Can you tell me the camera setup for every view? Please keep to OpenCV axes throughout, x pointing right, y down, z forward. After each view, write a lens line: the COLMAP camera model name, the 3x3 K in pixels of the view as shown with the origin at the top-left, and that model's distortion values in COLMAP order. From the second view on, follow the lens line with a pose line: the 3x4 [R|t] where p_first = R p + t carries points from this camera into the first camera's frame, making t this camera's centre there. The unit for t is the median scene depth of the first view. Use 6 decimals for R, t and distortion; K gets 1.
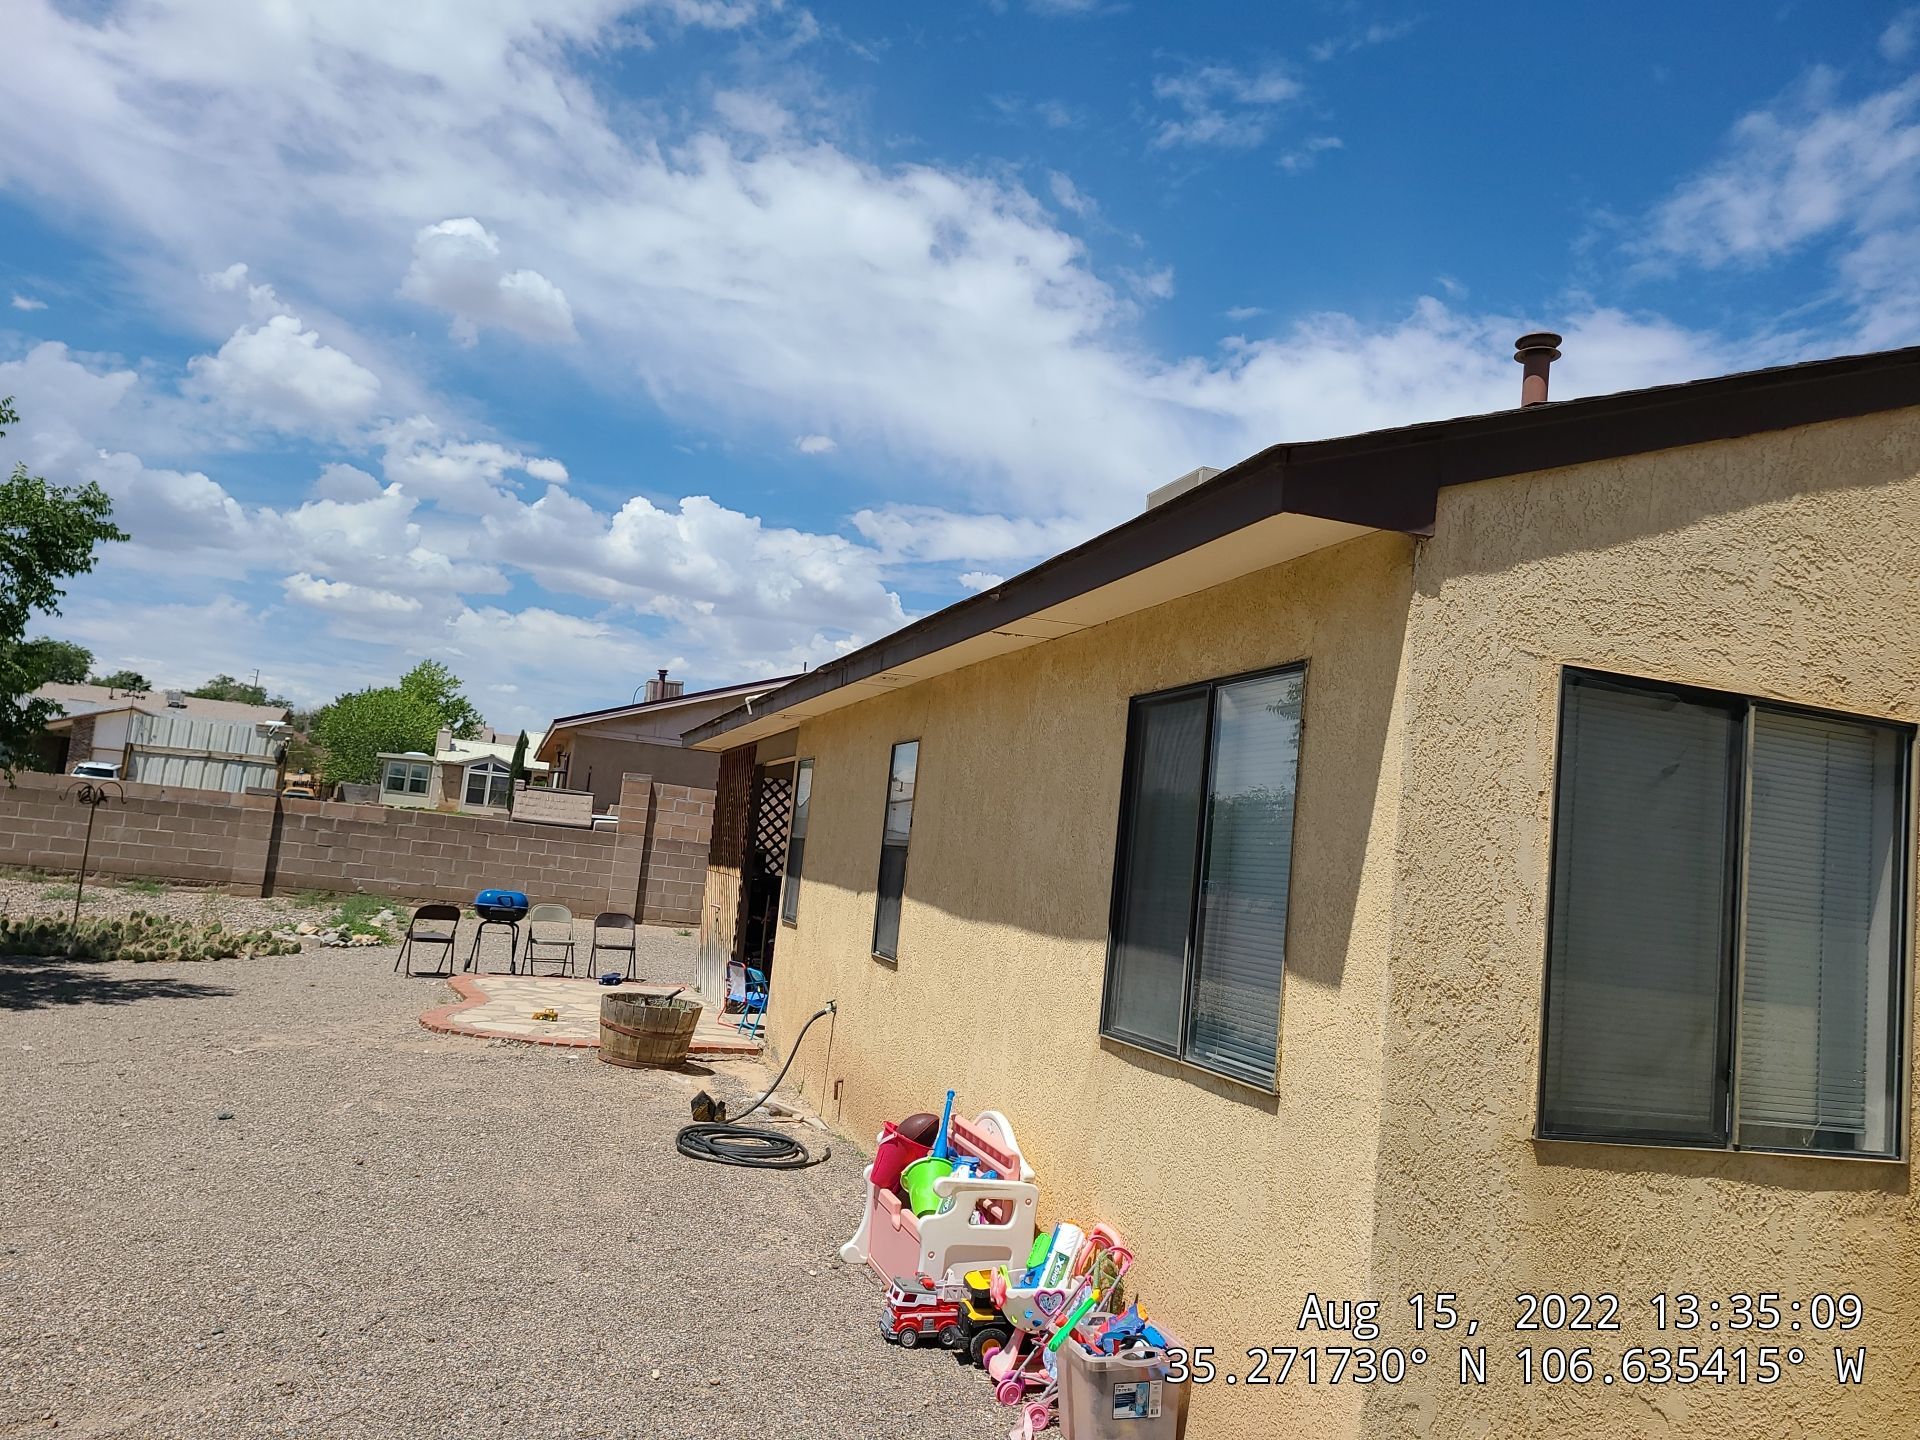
lens RADIAL K [[1401.9, 0, 965.2], [0, 1401.9, 721.4], [0, 0, 1]] dist [0.041445, -0.033726]
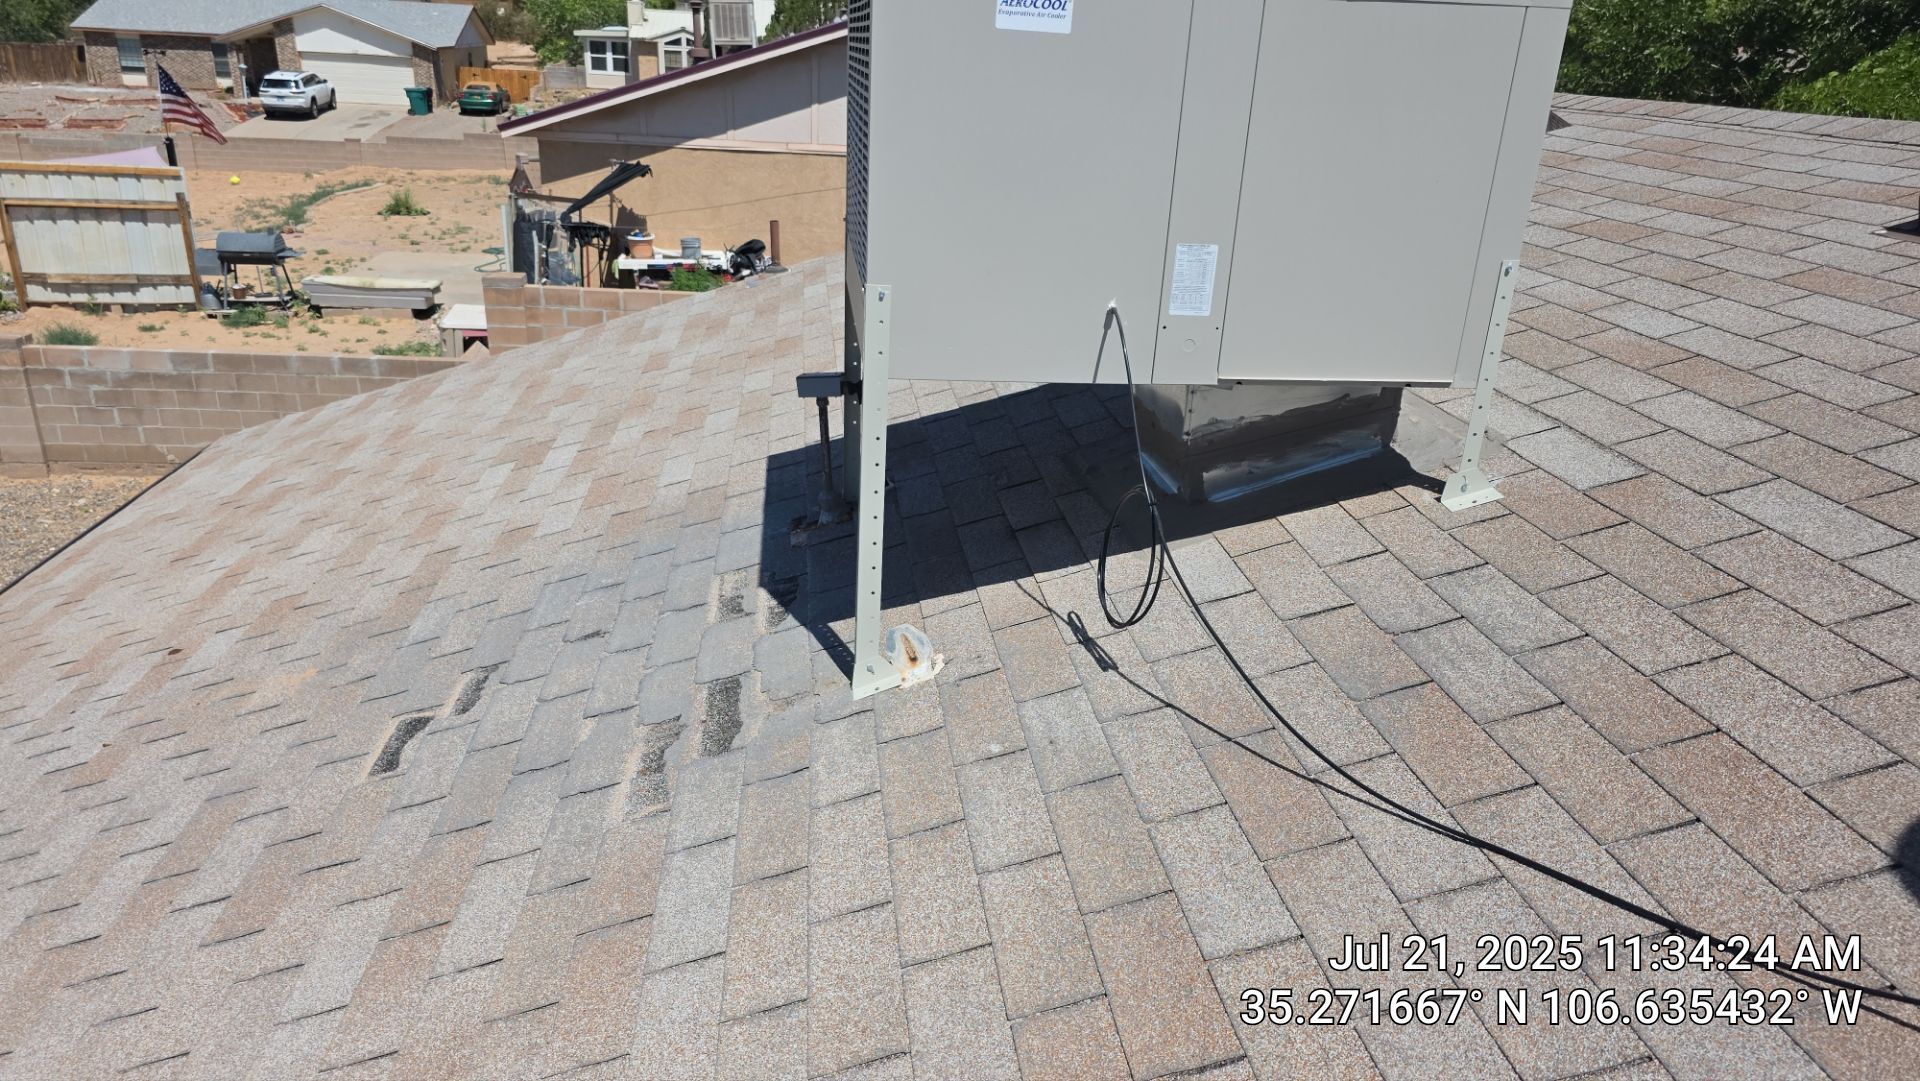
lens RADIAL K [[1287.3, 0, 960.5], [0, 1287.3, 547.6], [0, 0, 1]] dist [0.009810, -0.008731]
pose [[0.980443, 0.021133, -0.195663, 0.680601], [0.067048, 0.898872, 0.433052, -0.589536], [0.185028, -0.437702, 0.879876, 2.351653]]
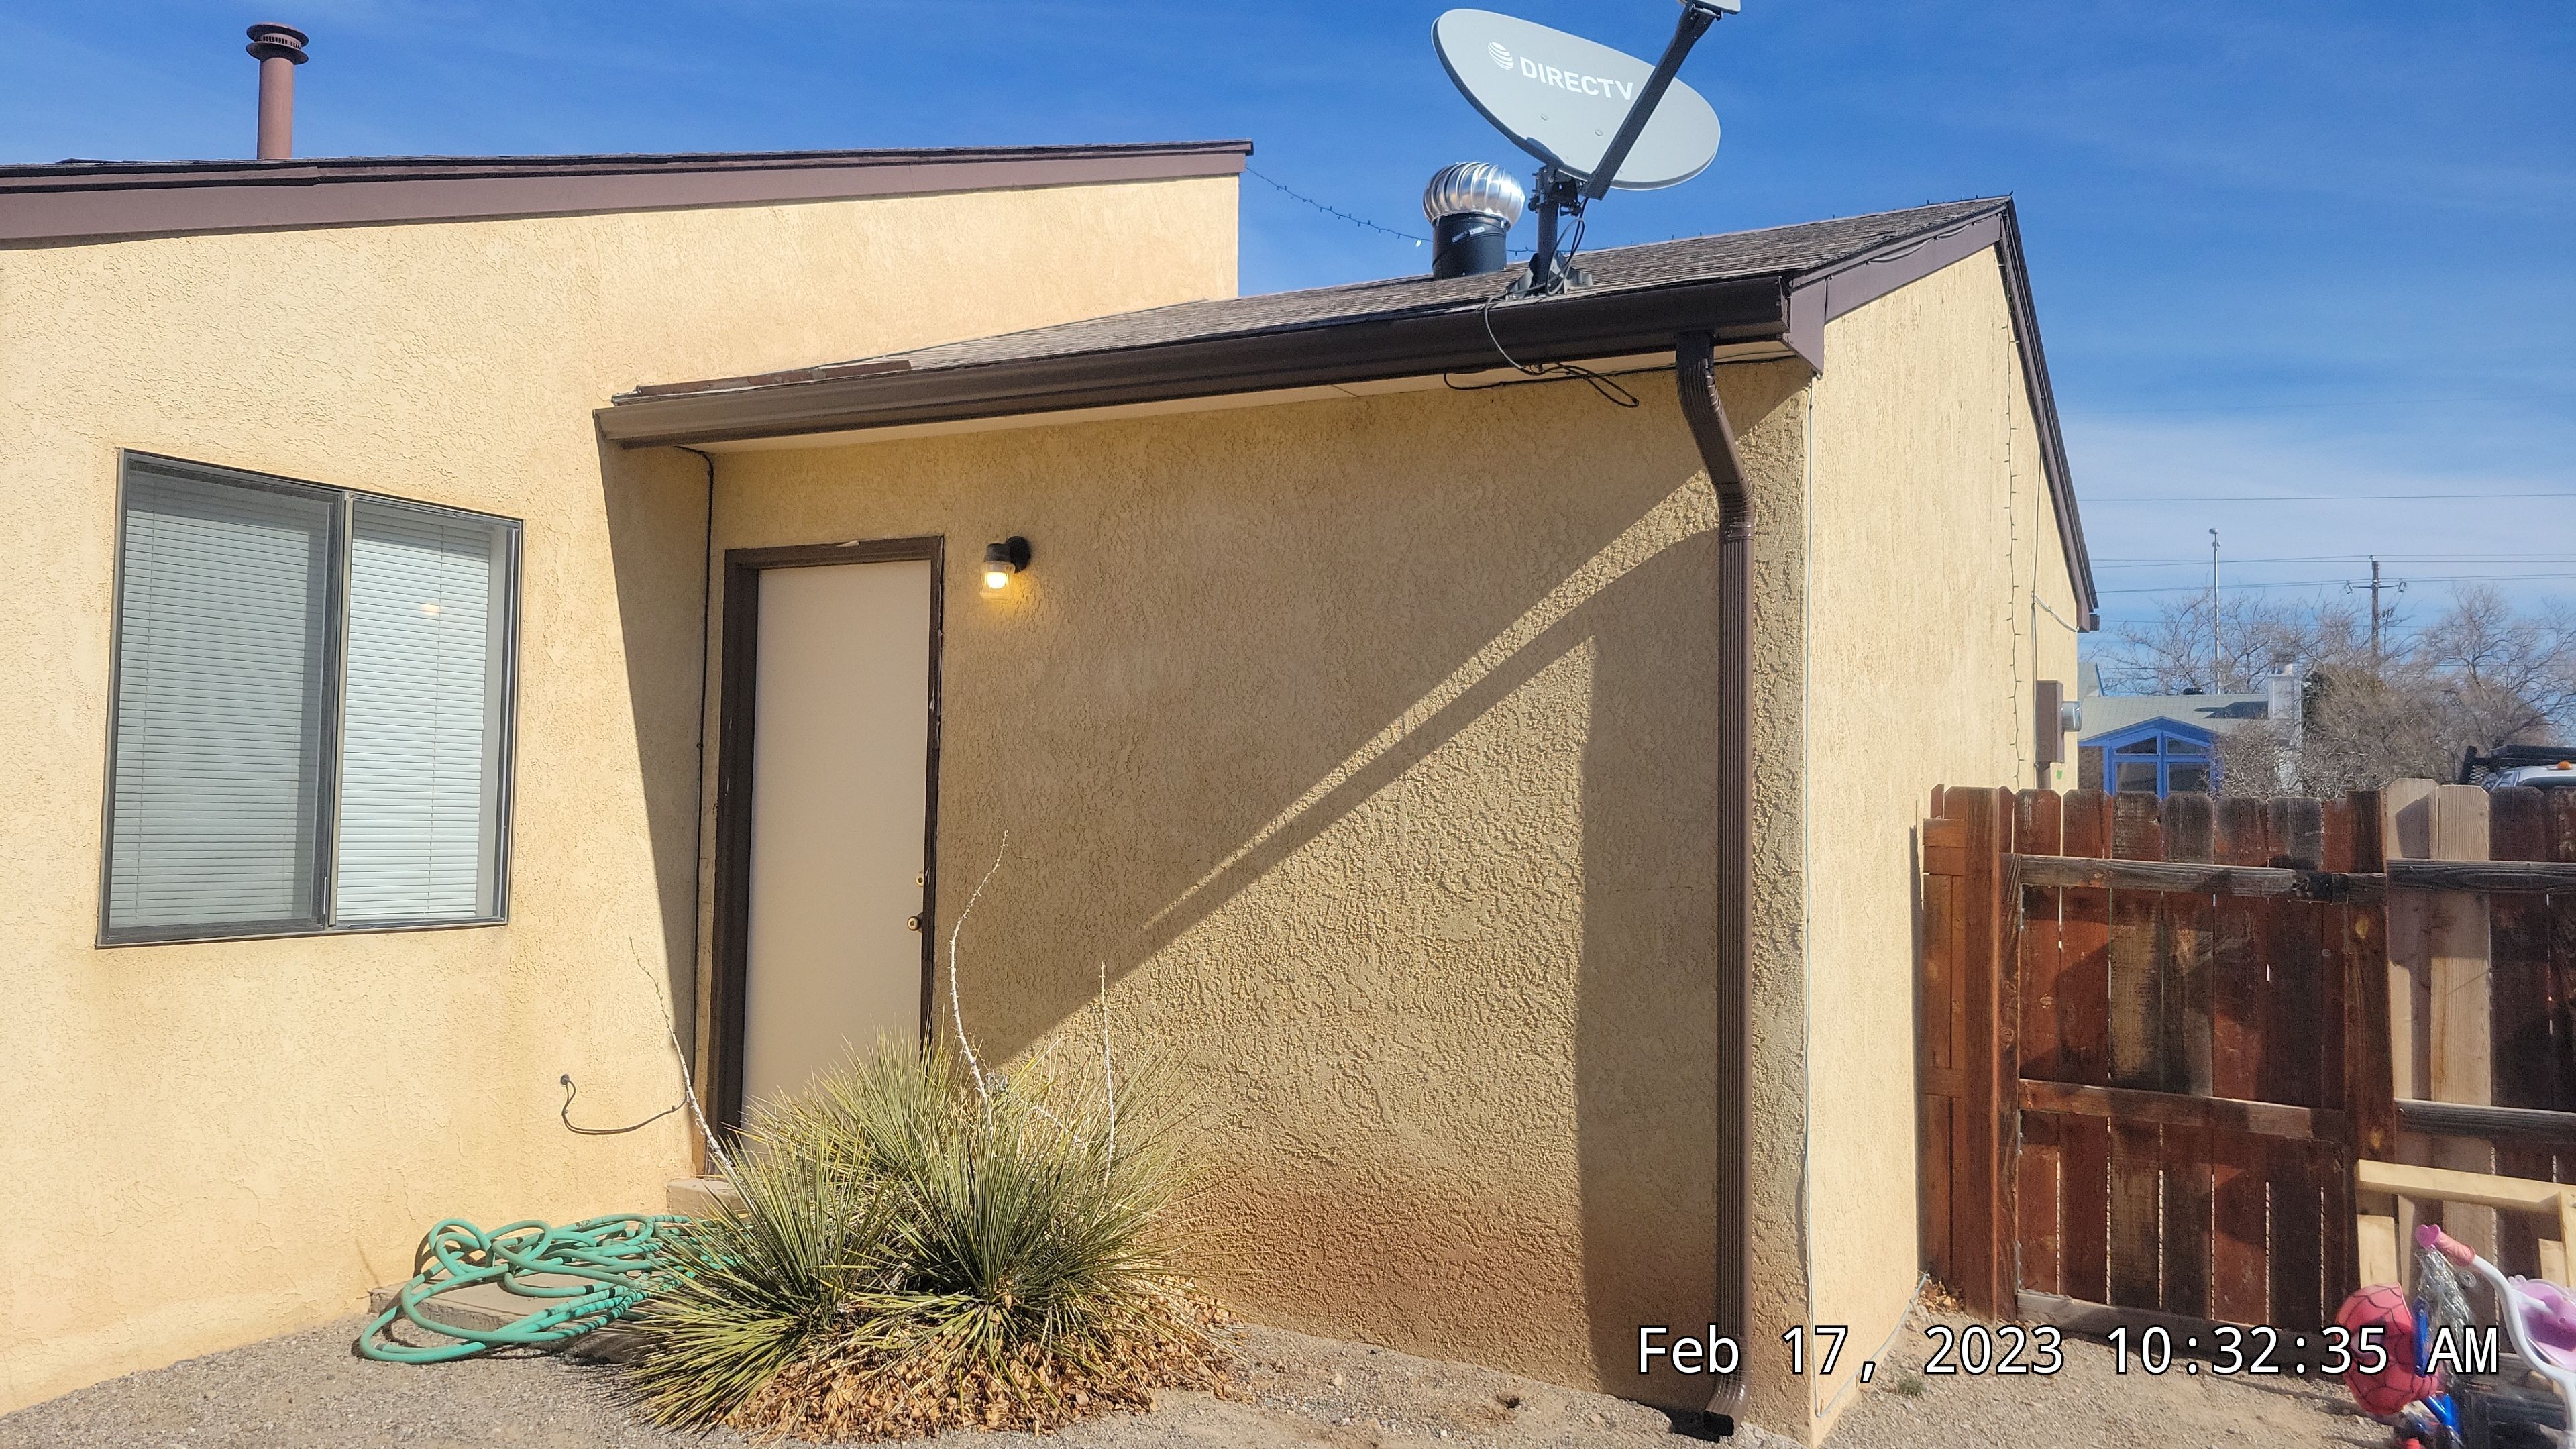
lens RADIAL K [[1859.3, 0, 1218.6], [0, 1859.3, 712.7], [0, 0, 1]] dist [0.050447, -0.032134]
pose [[0.716037, -0.058351, 0.695620, 0.059135], [-0.012188, 0.995303, 0.096036, 0.005596], [-0.697956, -0.077244, 0.711962, -0.392507]]
